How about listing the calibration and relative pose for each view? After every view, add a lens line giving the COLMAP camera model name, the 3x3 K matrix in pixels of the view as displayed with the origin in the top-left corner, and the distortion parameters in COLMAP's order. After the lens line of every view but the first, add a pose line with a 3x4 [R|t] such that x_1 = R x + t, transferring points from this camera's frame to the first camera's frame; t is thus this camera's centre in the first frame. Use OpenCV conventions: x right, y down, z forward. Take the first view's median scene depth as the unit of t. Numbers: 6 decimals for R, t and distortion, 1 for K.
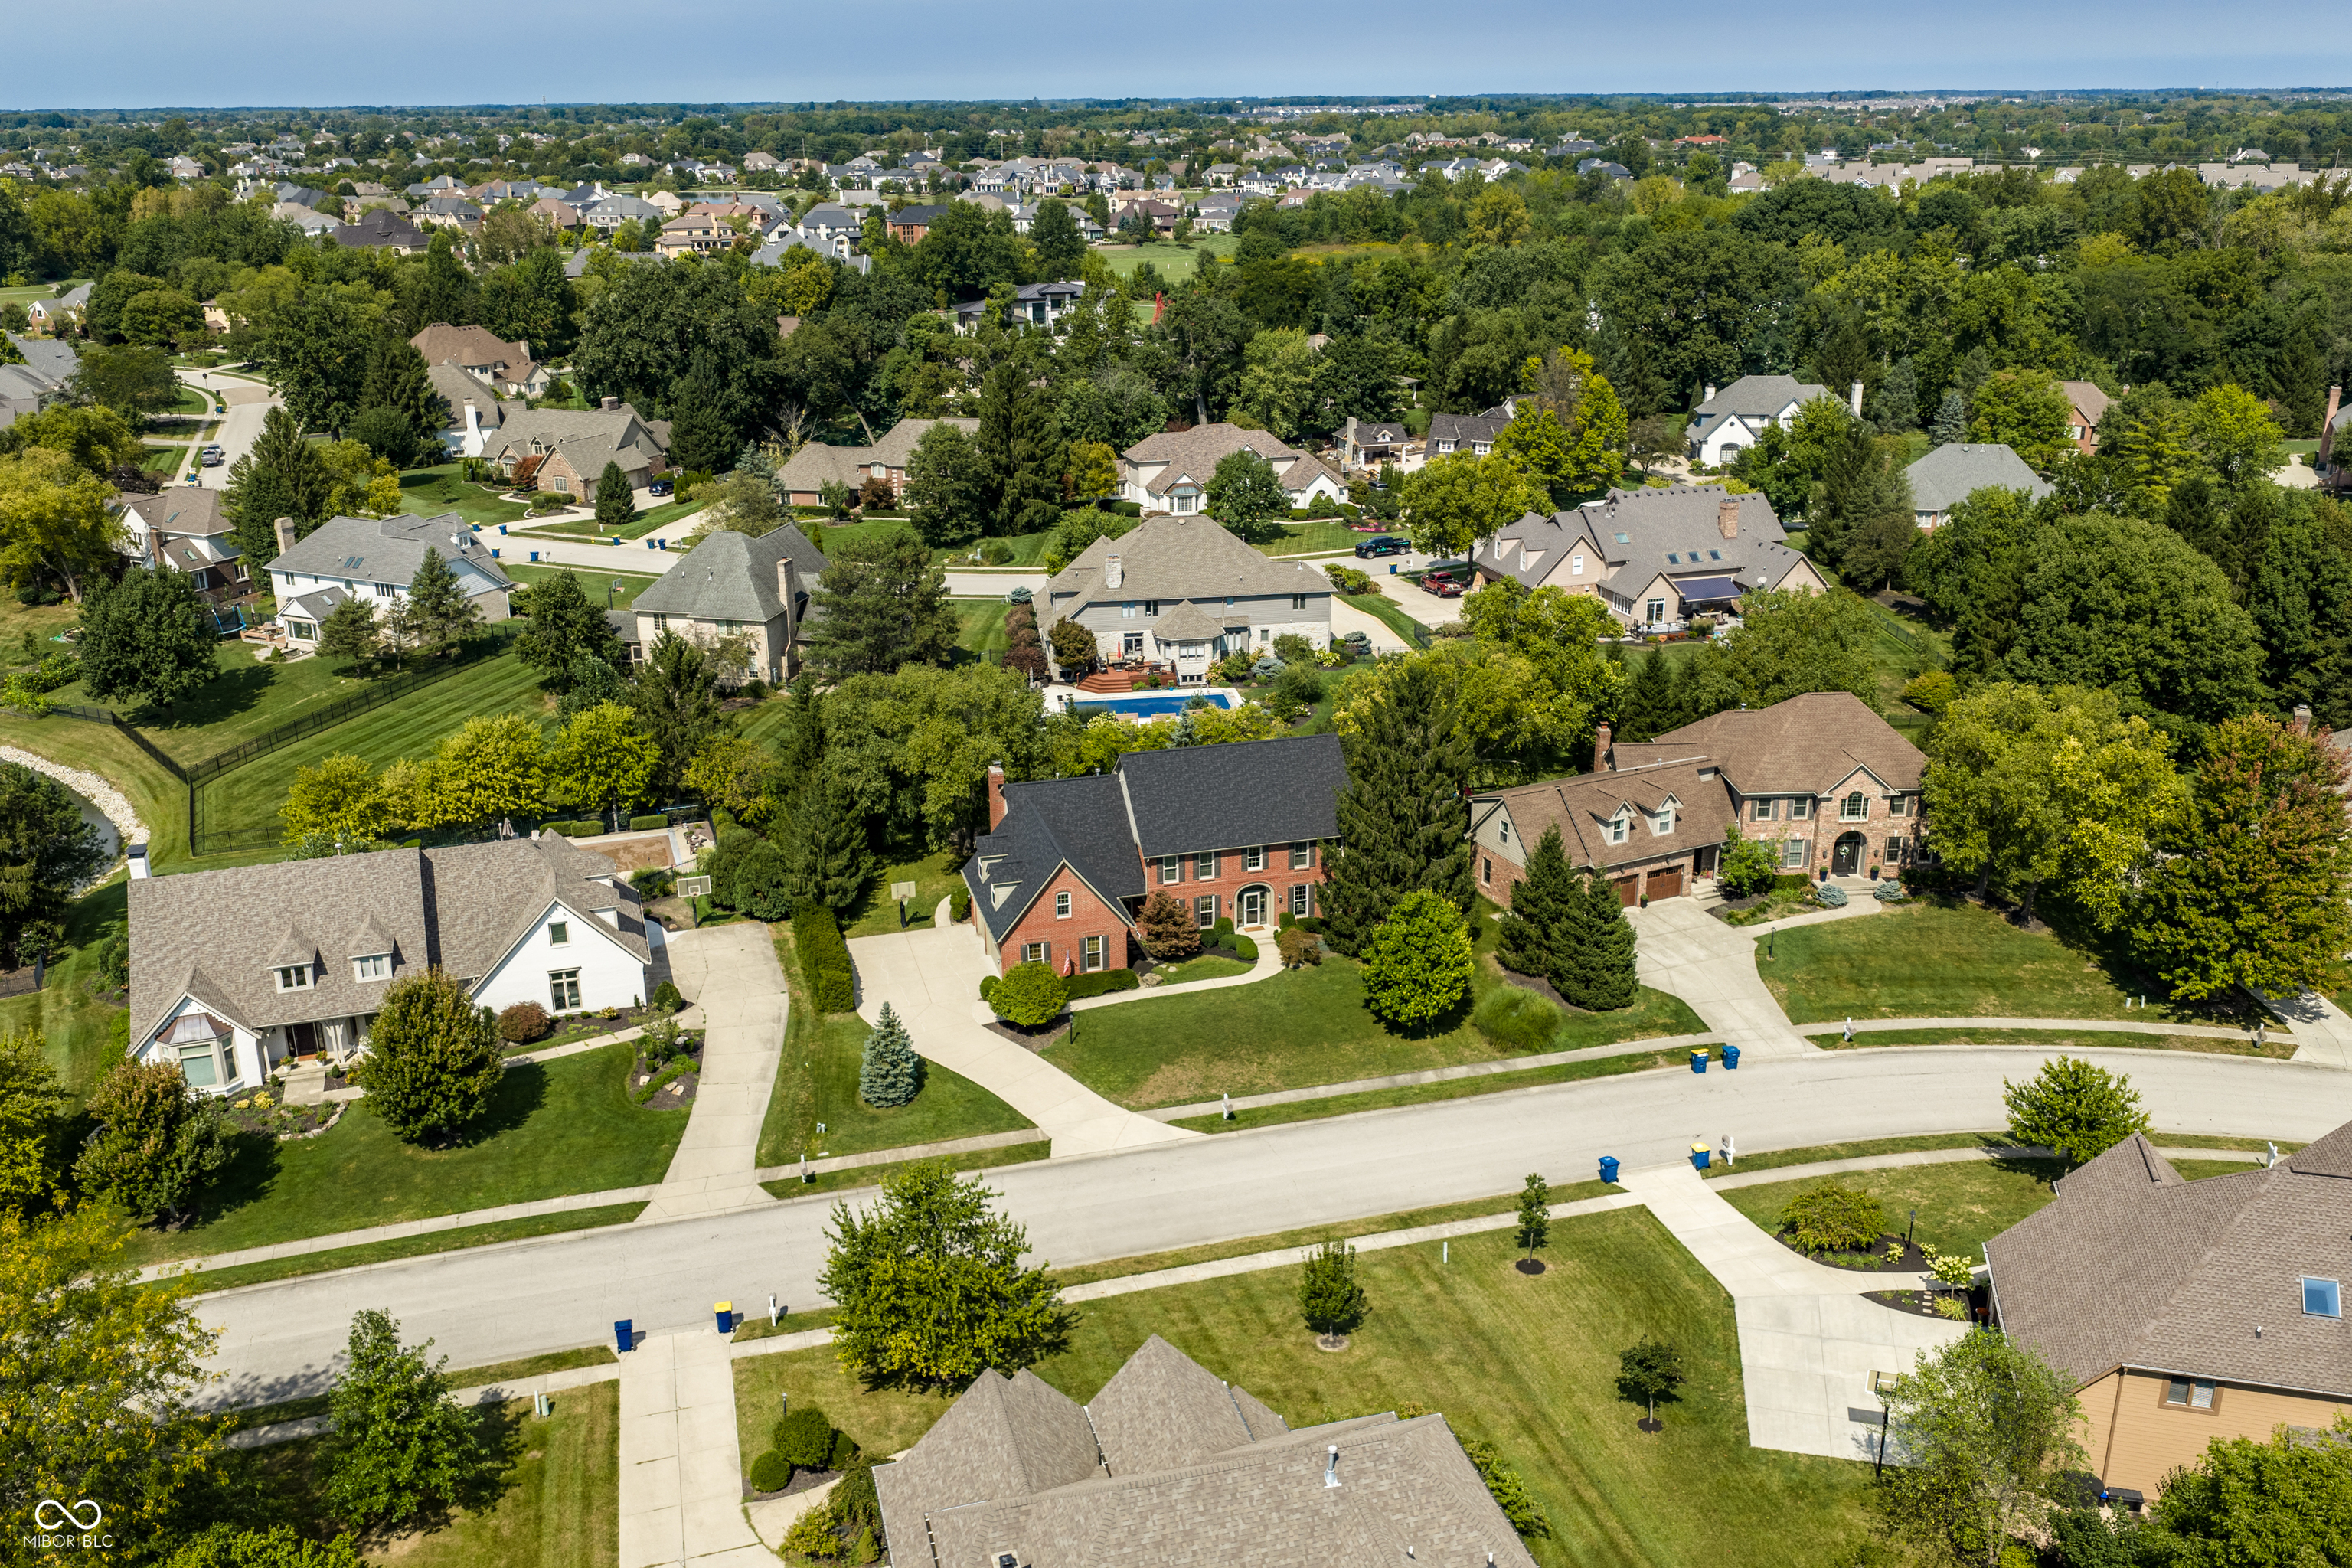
lens RADIAL K [[1952.8, 0, 1176.0], [0, 1952.8, 784.0], [0, 0, 1]] dist [0.012066, -0.022872]
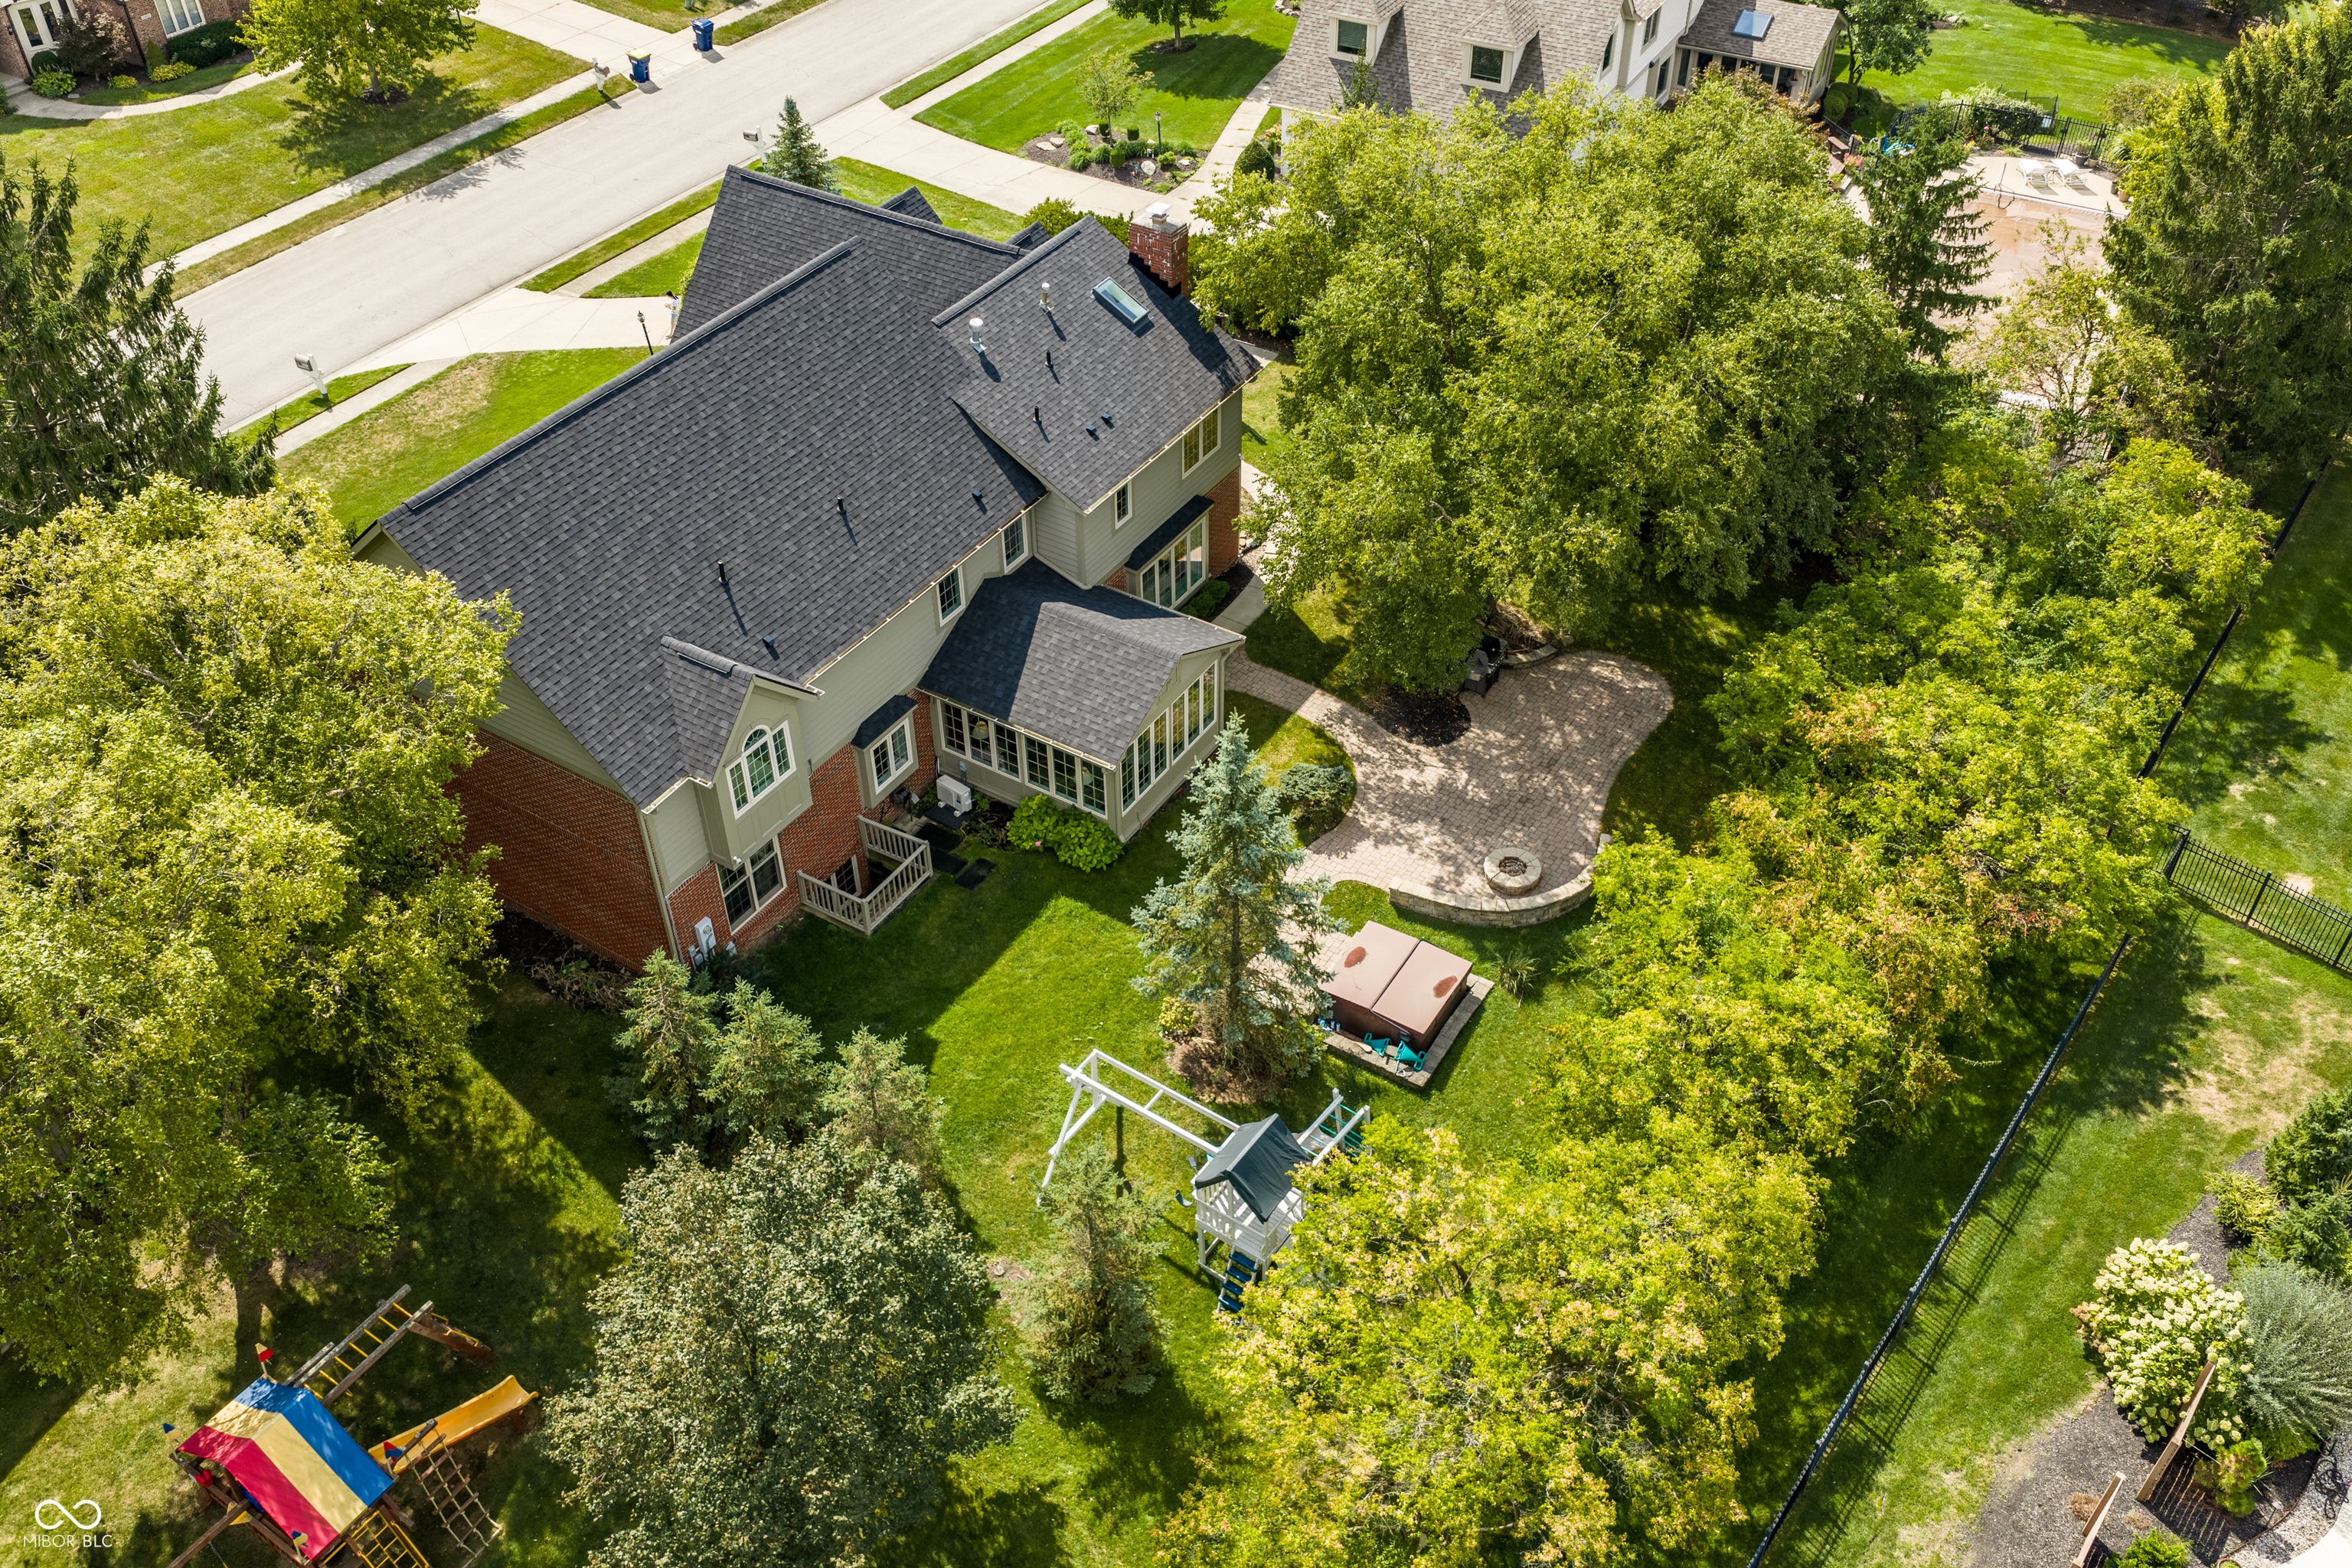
lens RADIAL K [[1952.8, 0, 1176.0], [0, 1952.8, 784.0], [0, 0, 1]] dist [0.012066, -0.022872]
pose [[-0.740264, 0.447890, -0.501402, 0.169746], [-0.215060, 0.548847, 0.807785, -0.286799], [0.636992, 0.705805, -0.309968, 1.266747]]
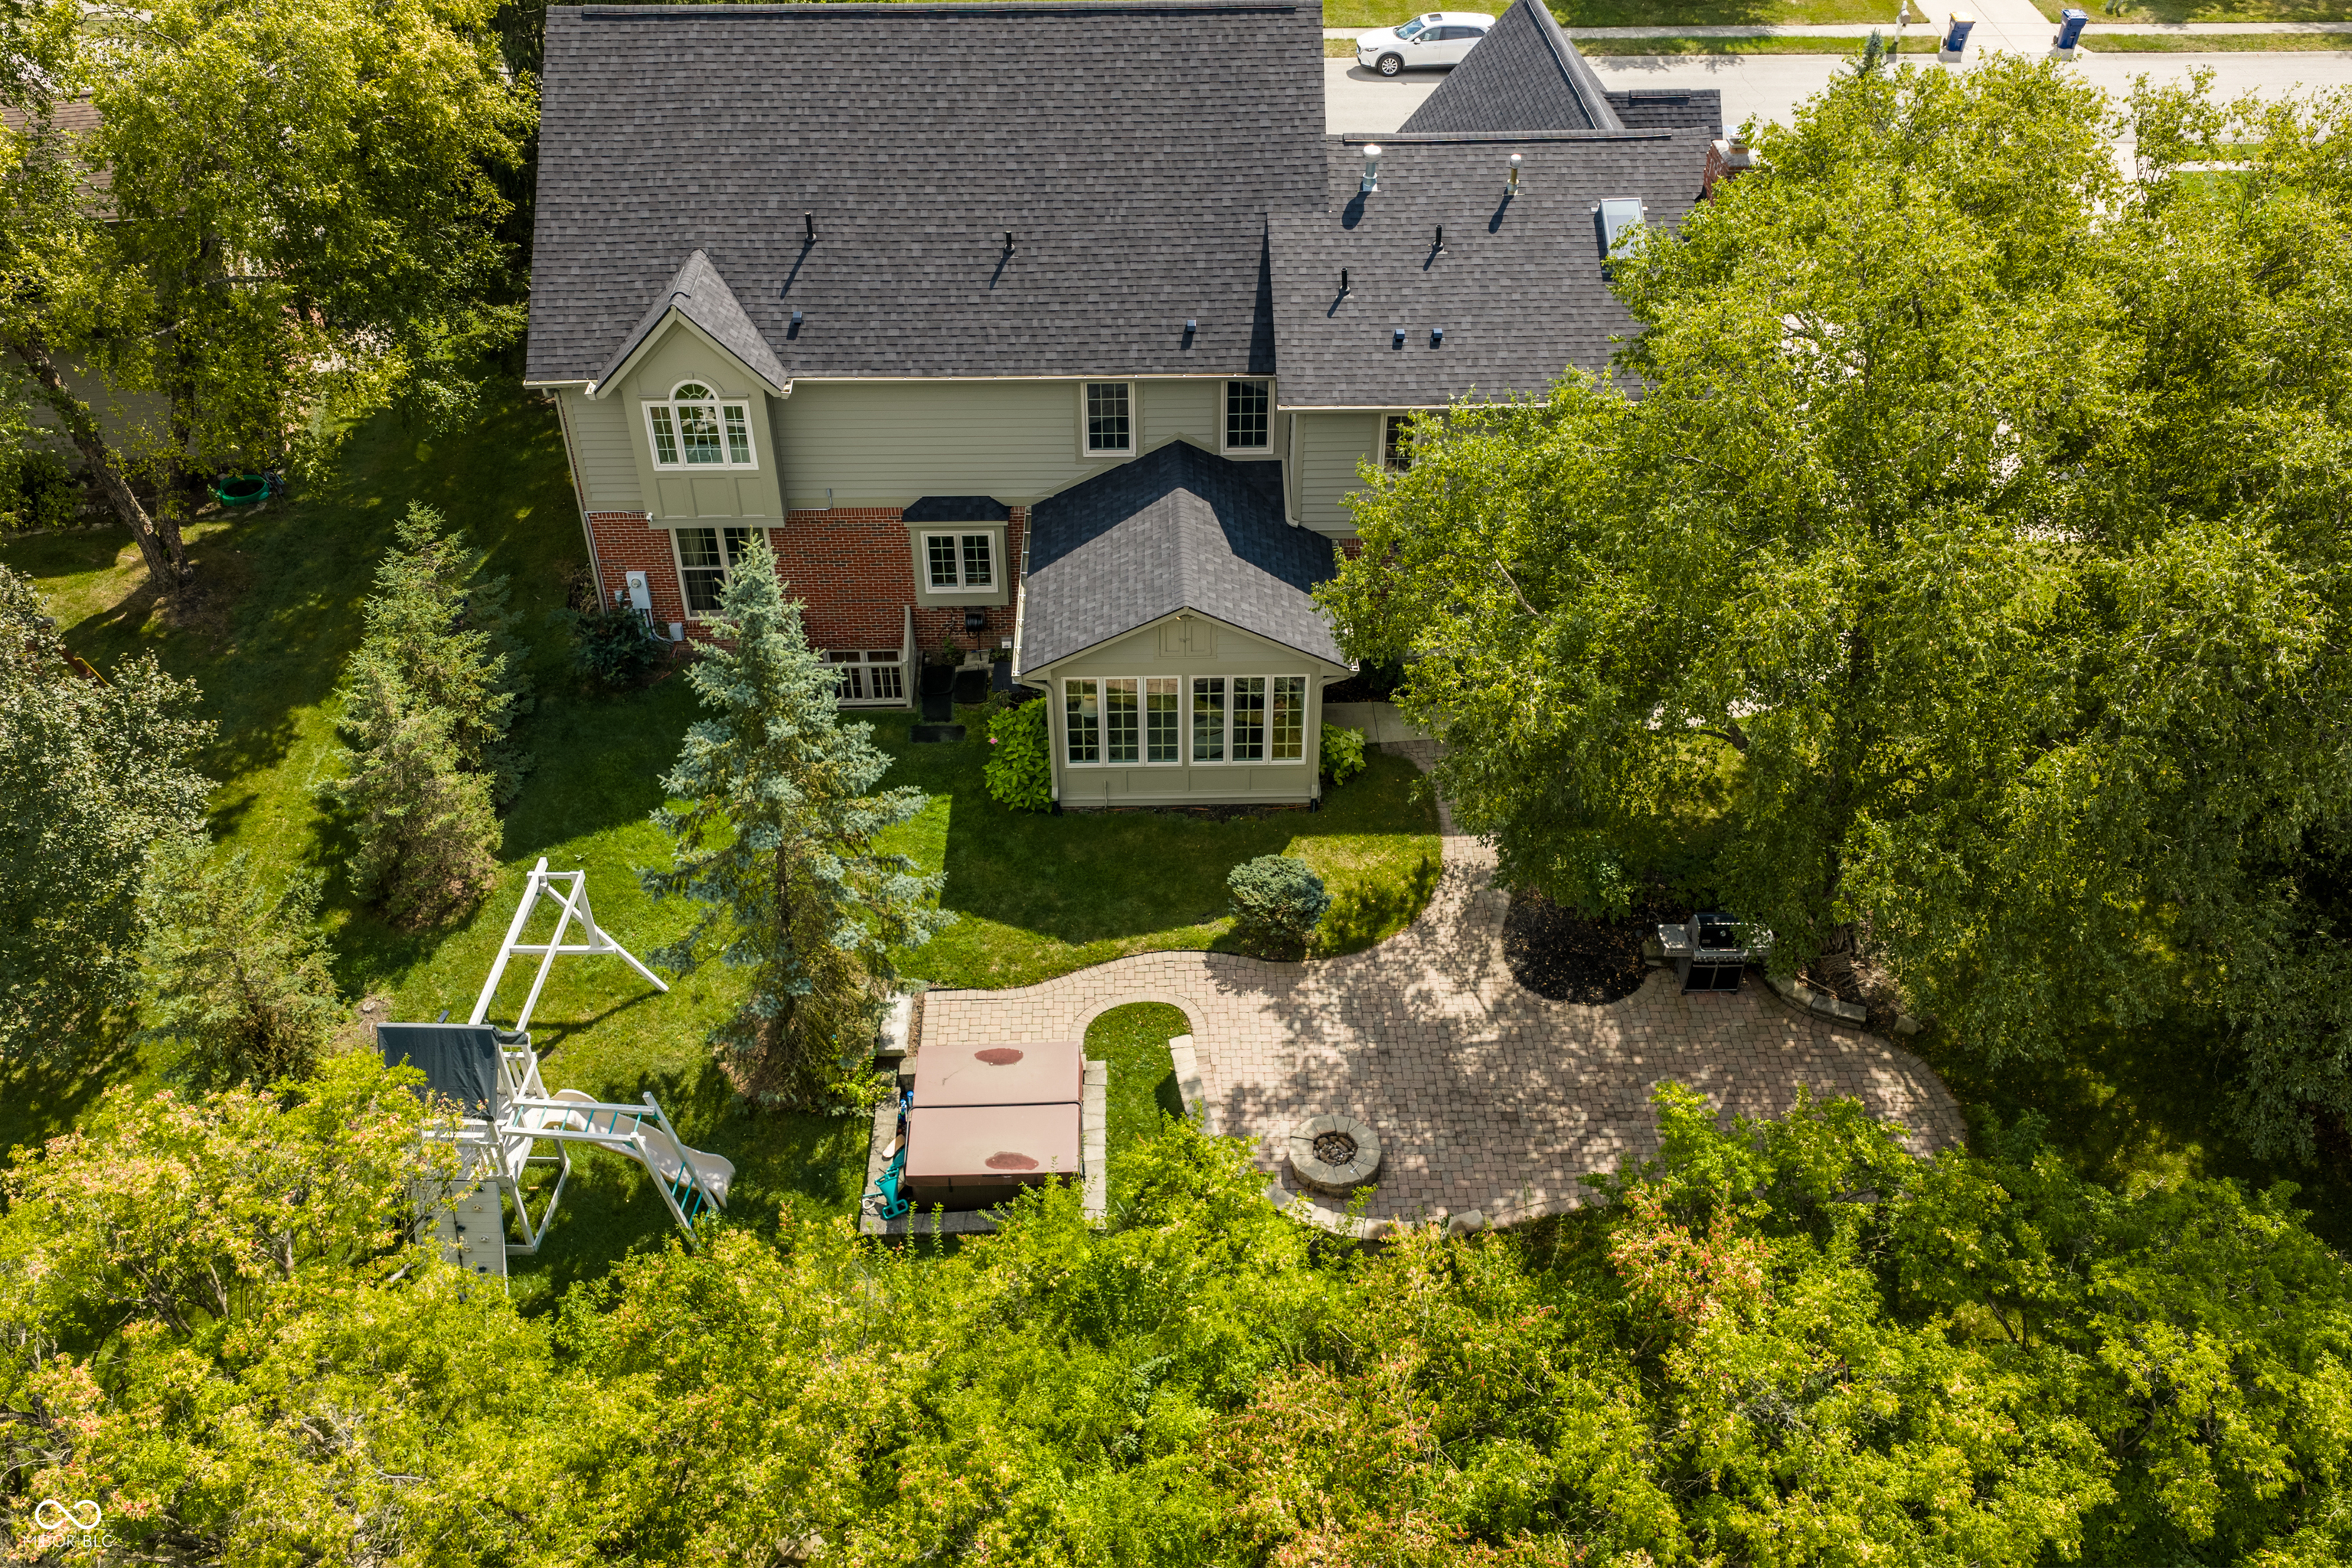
lens RADIAL K [[1951.3, 0, 1187.5], [0, 1951.3, 783.5], [0, 0, 1]] dist [0.011232, 0.000720]
pose [[-0.969875, -0.143876, 0.196575, -0.087277], [0.087979, 0.545601, 0.833414, -0.207055], [-0.227160, 0.825602, -0.516507, 1.291829]]
